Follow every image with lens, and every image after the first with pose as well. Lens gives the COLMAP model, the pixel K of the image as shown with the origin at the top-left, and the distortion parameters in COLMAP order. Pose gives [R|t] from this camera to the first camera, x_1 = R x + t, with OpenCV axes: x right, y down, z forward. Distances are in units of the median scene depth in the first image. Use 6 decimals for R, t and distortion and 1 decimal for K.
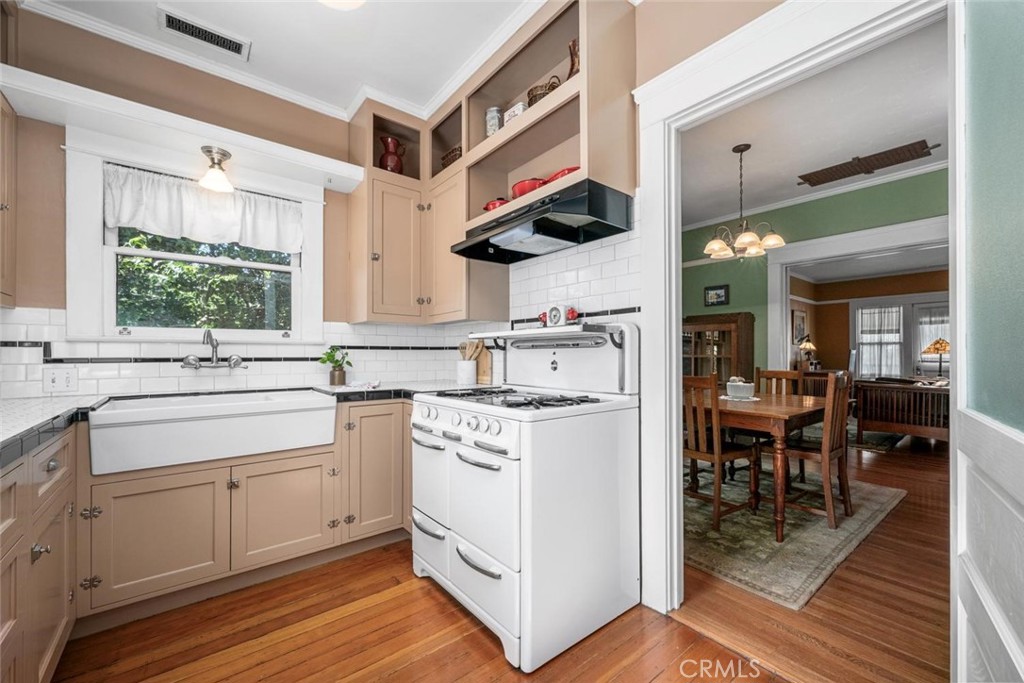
lens RADIAL K [[414.1, 0, 497.6], [0, 414.1, 349.1], [0, 0, 1]] dist [0.001270, -0.000055]
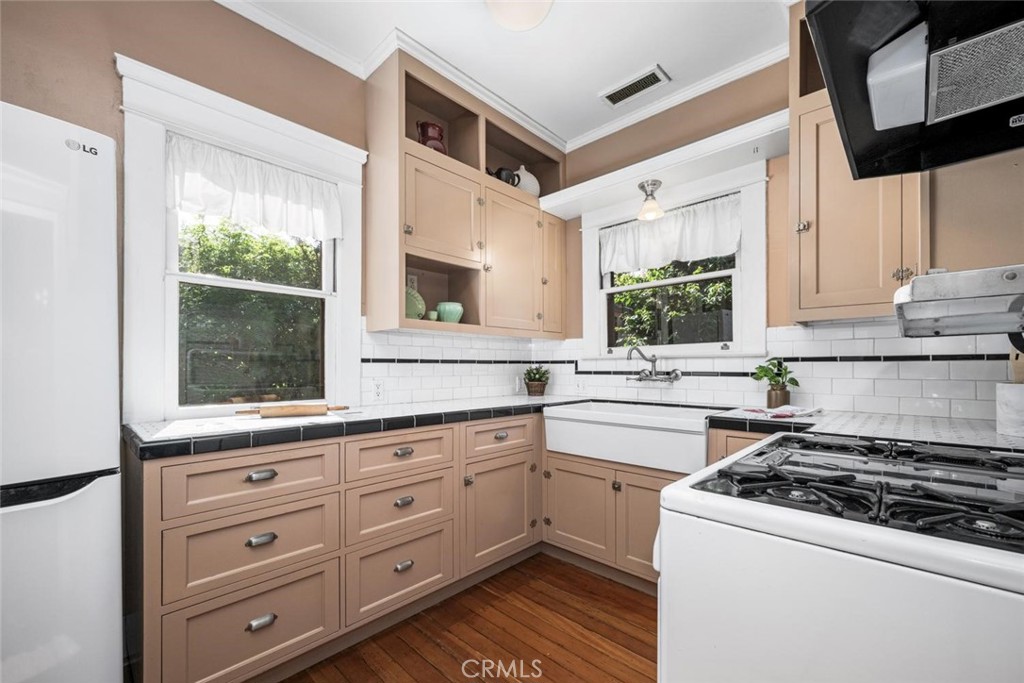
lens RADIAL K [[414.1, 0, 517.9], [0, 414.1, 363.1], [0, 0, 1]] dist [0.001270, -0.000055]
pose [[0.158720, -0.010509, -0.987268, 0.369839], [0.014600, 0.999859, -0.008296, 0.002565], [0.987216, -0.013097, 0.158851, 0.507376]]
